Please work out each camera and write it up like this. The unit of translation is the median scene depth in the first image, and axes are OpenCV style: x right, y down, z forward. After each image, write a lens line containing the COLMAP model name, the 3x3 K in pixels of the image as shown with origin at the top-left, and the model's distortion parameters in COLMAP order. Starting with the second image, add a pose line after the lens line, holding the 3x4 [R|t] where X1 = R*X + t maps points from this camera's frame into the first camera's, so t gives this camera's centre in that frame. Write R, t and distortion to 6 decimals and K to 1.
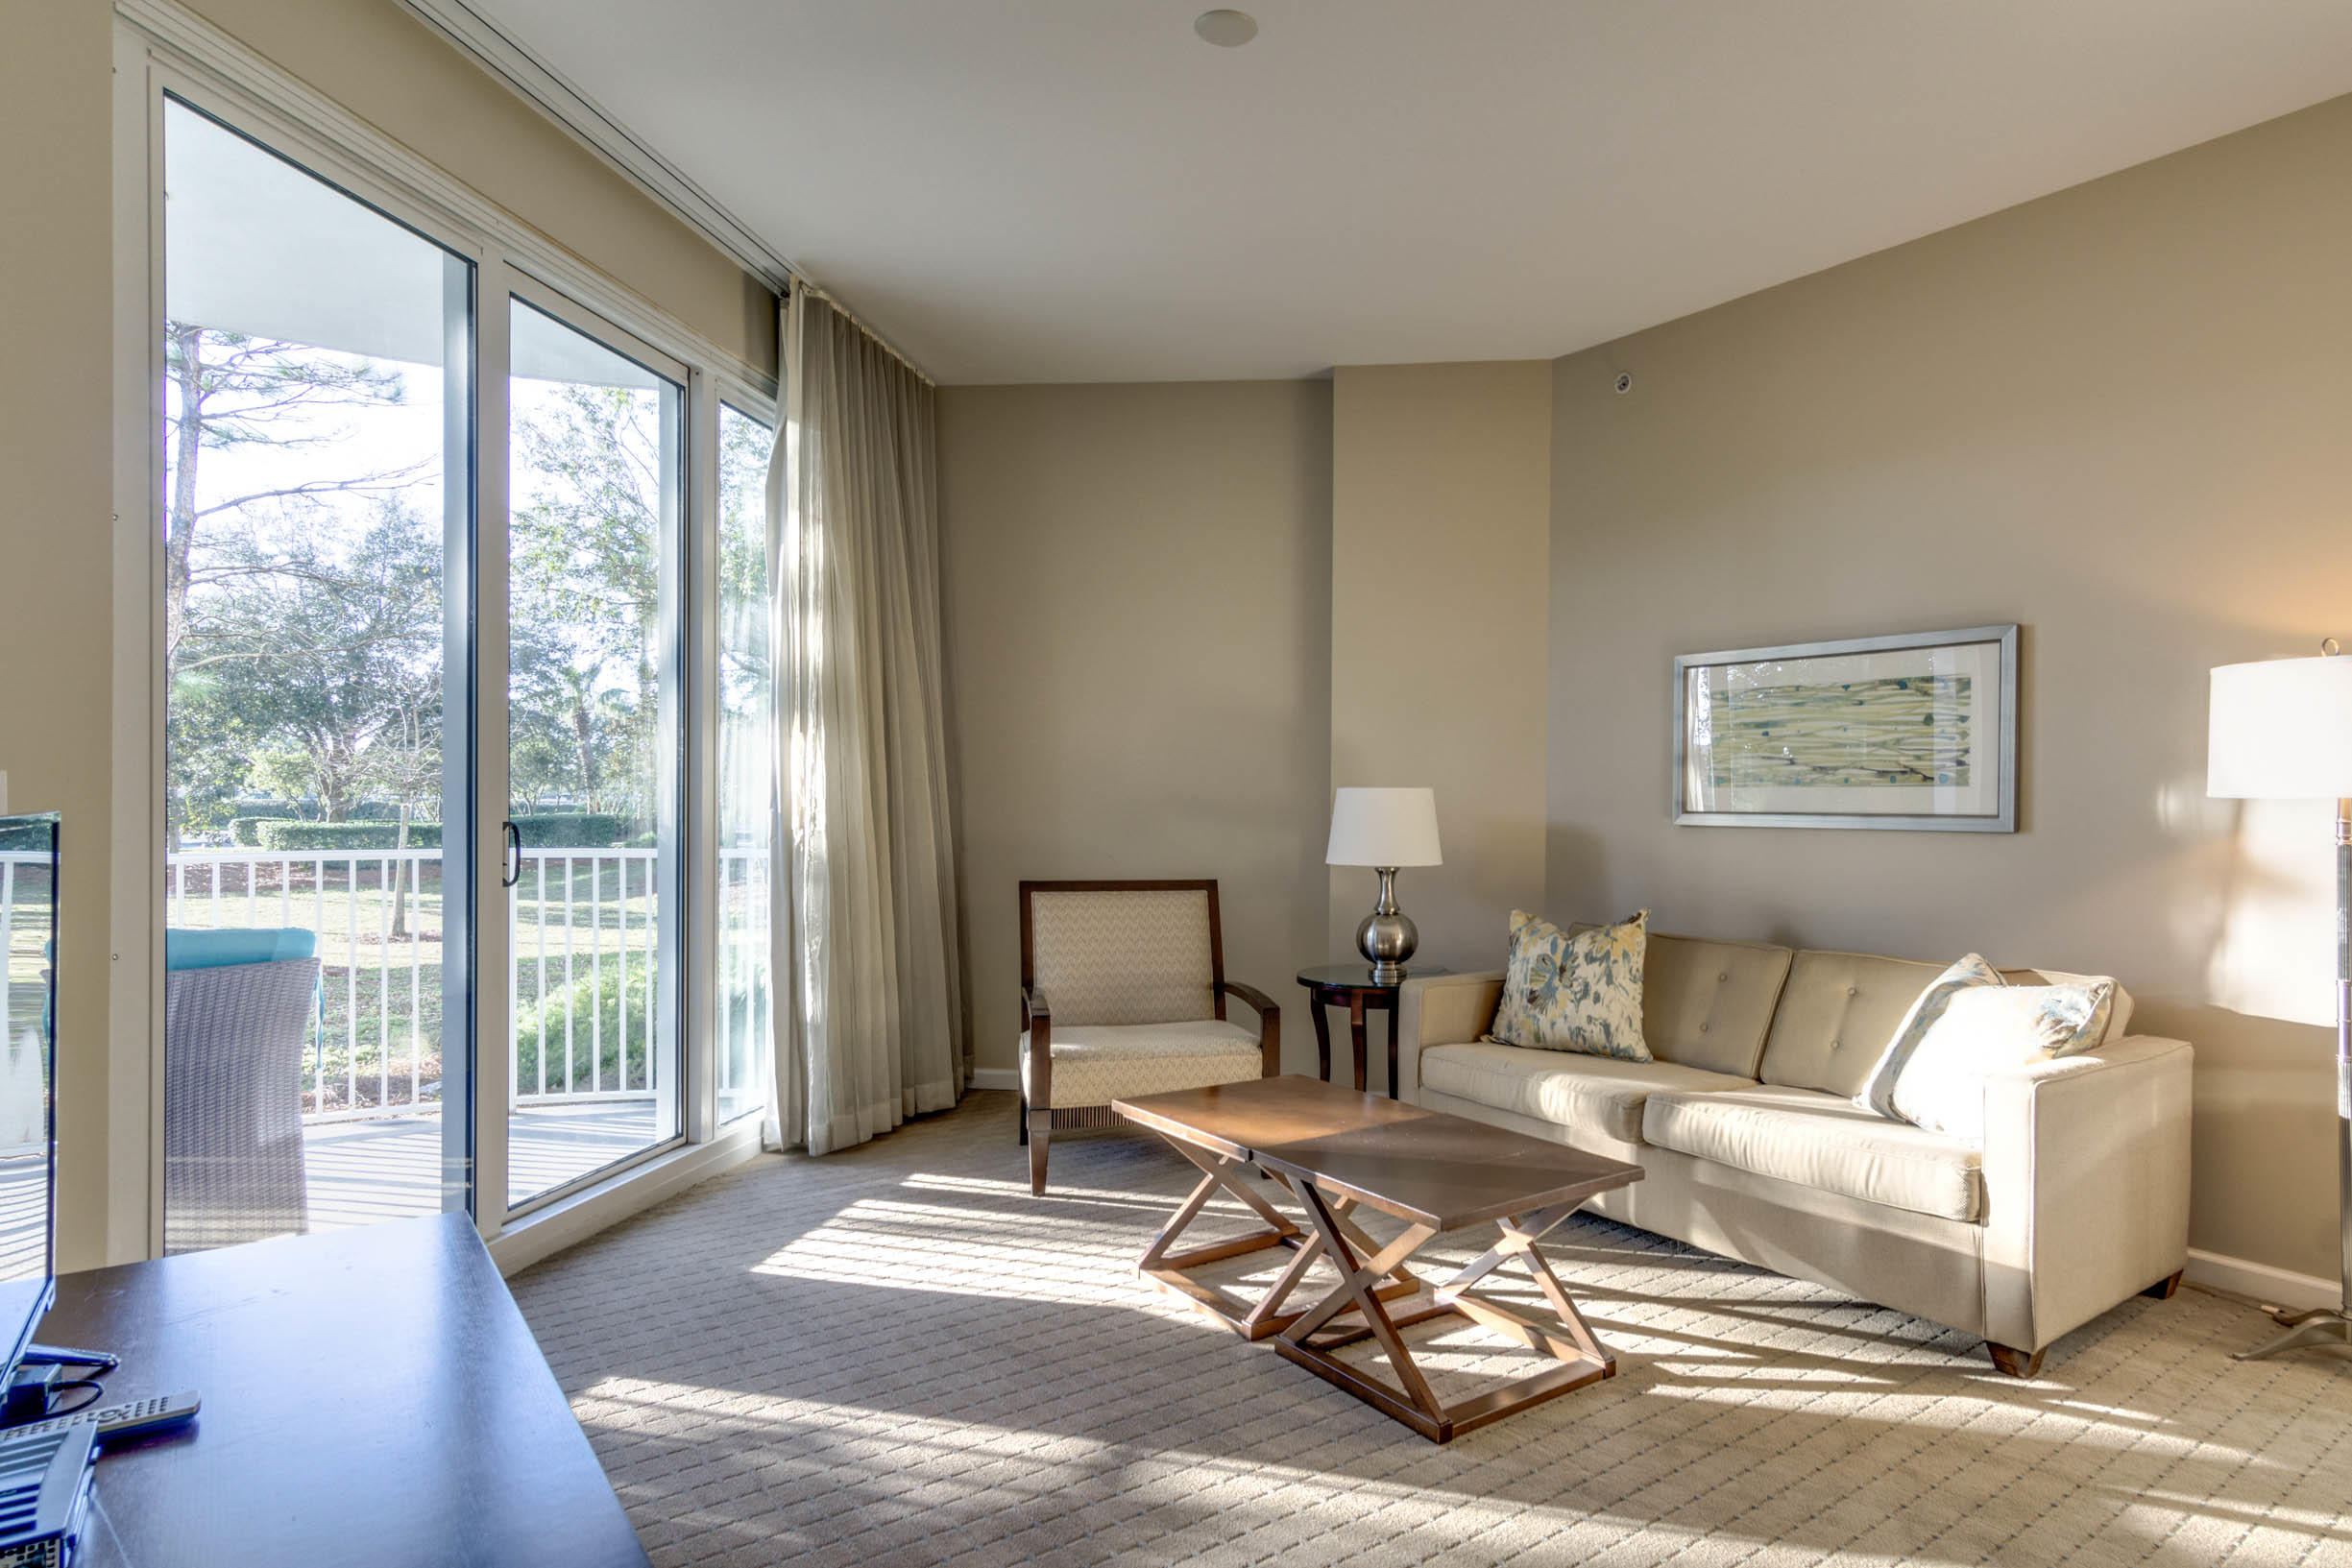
lens RADIAL K [[1254.0, 0, 1288.6], [0, 1254.0, 814.2], [0, 0, 1]] dist [0.003122, 0.001108]
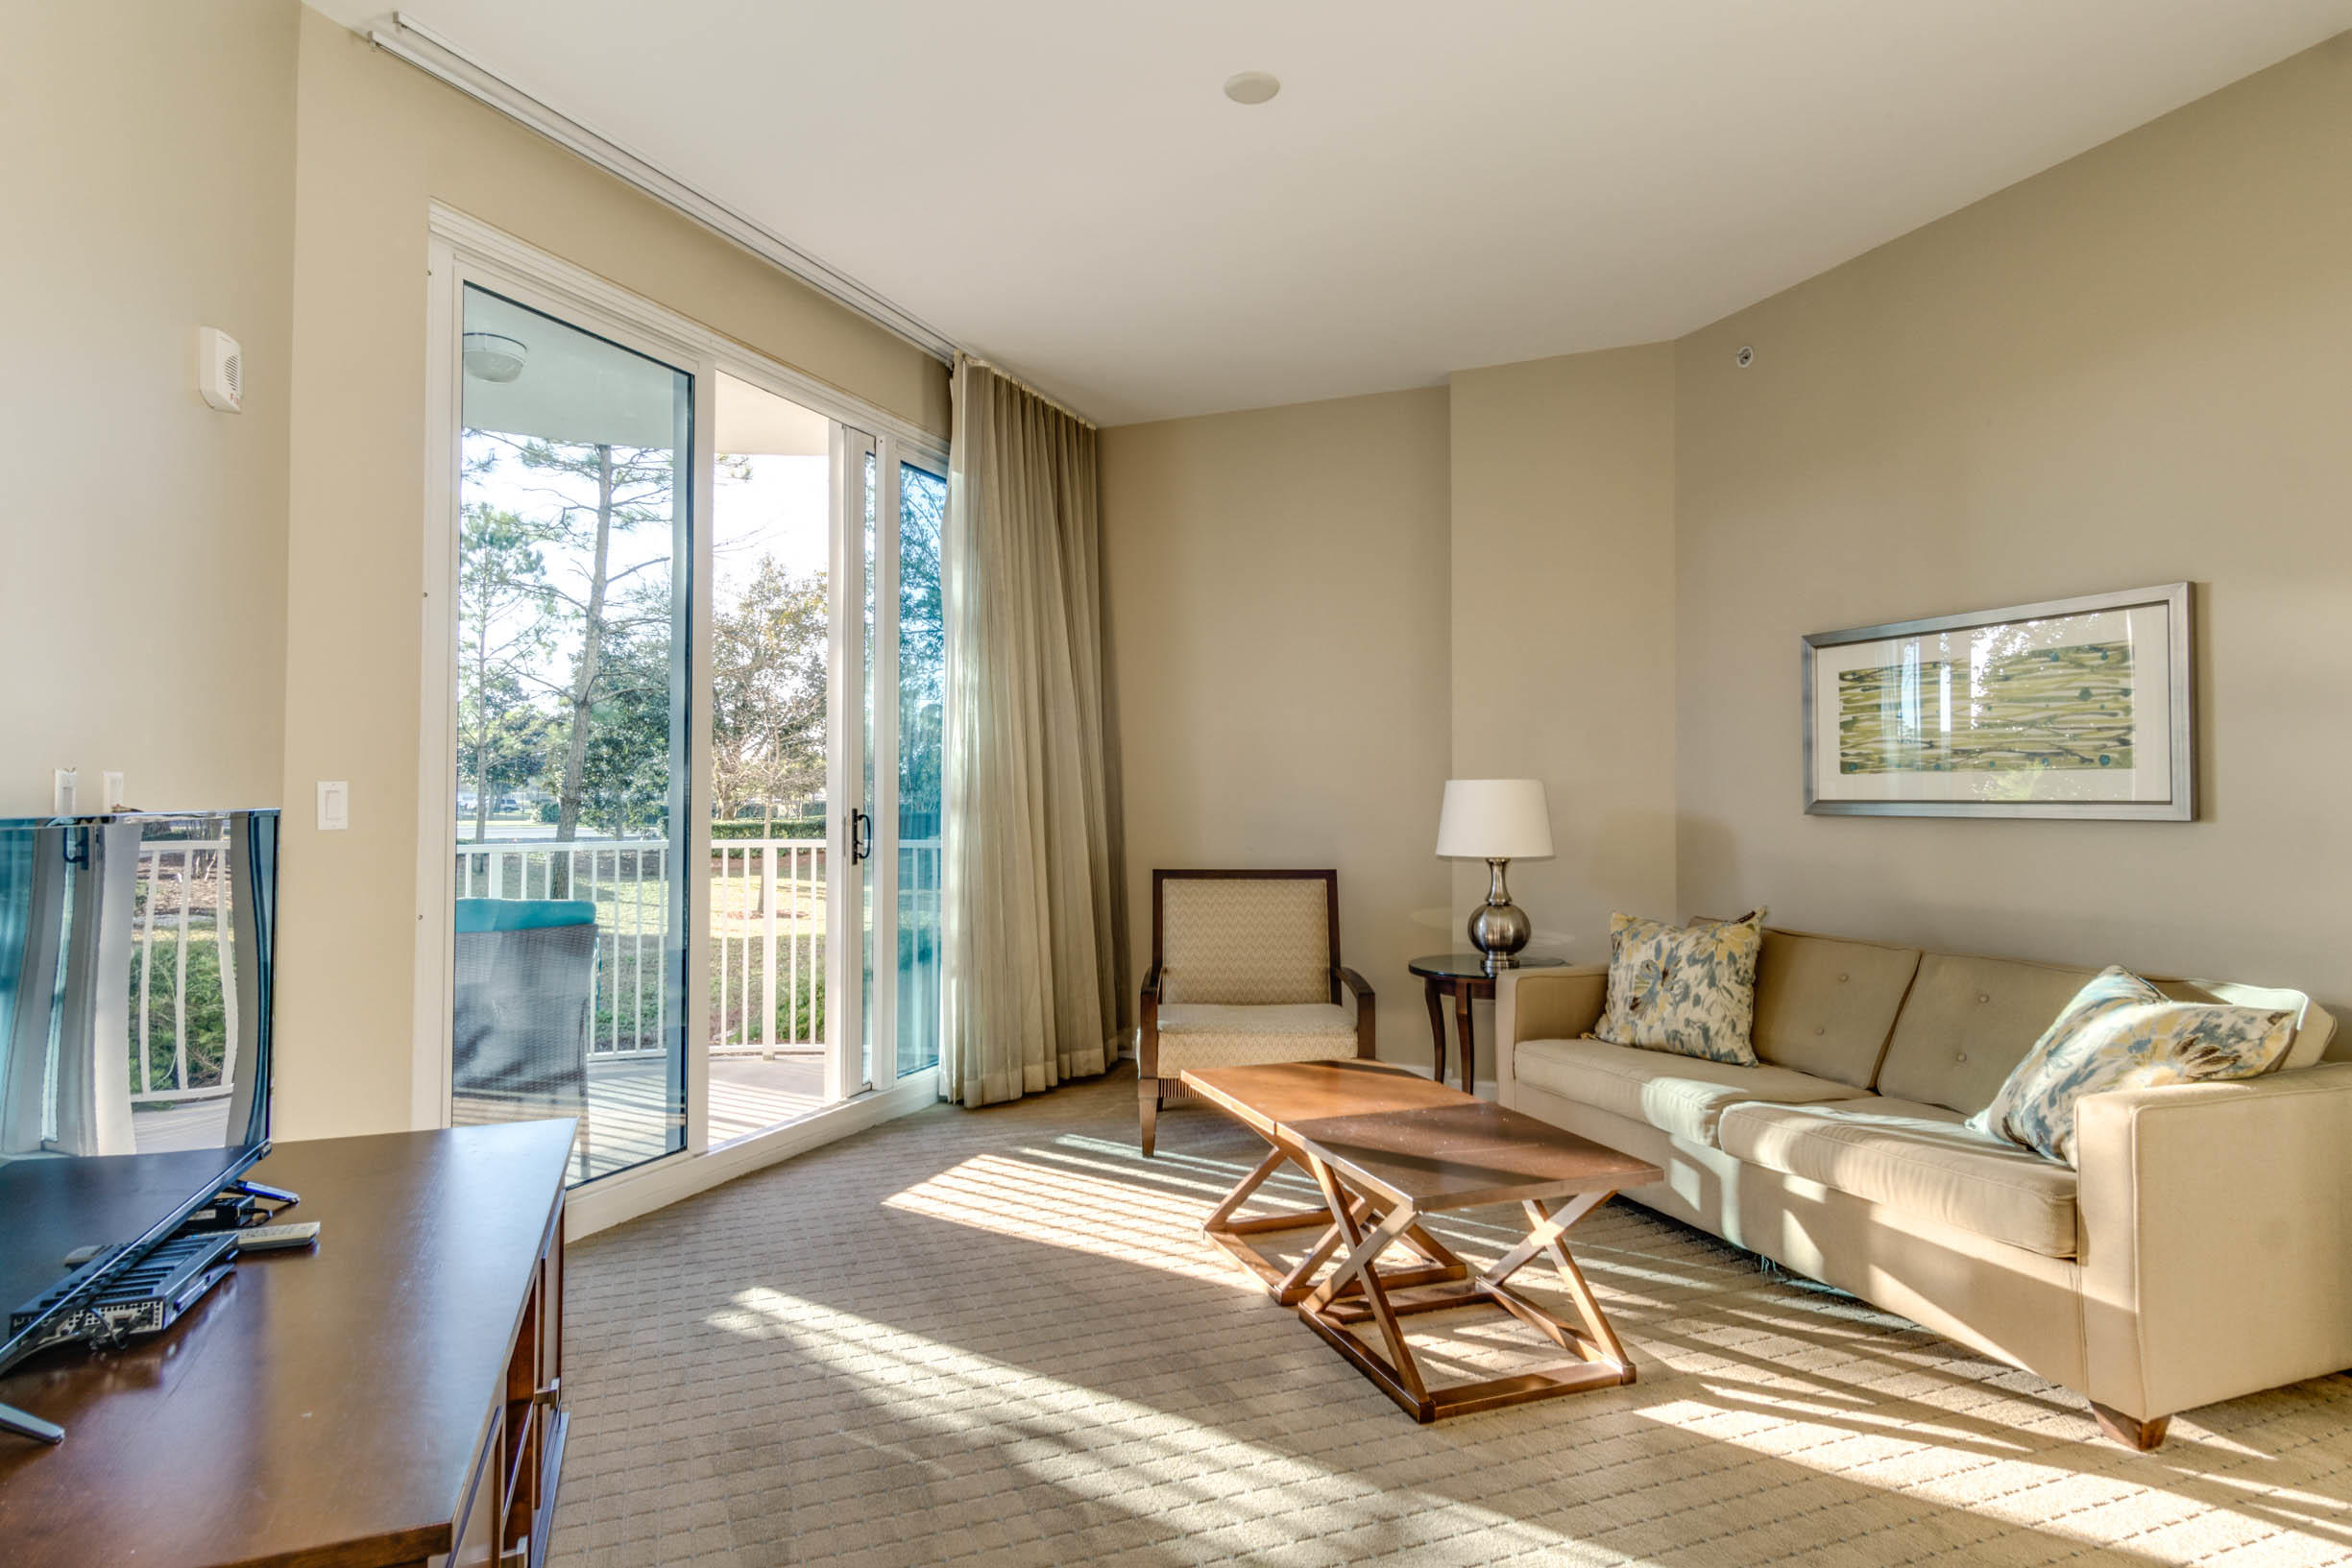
lens RADIAL K [[1212.6, 0, 1199.0], [0, 1212.6, 770.7], [0, 0, 1]] dist [0.003478, 0.002515]
pose [[0.955645, -0.016489, -0.294058, 0.146349], [0.007067, 0.999428, -0.033074, 0.002465], [0.294435, 0.029529, 0.955215, -0.005279]]
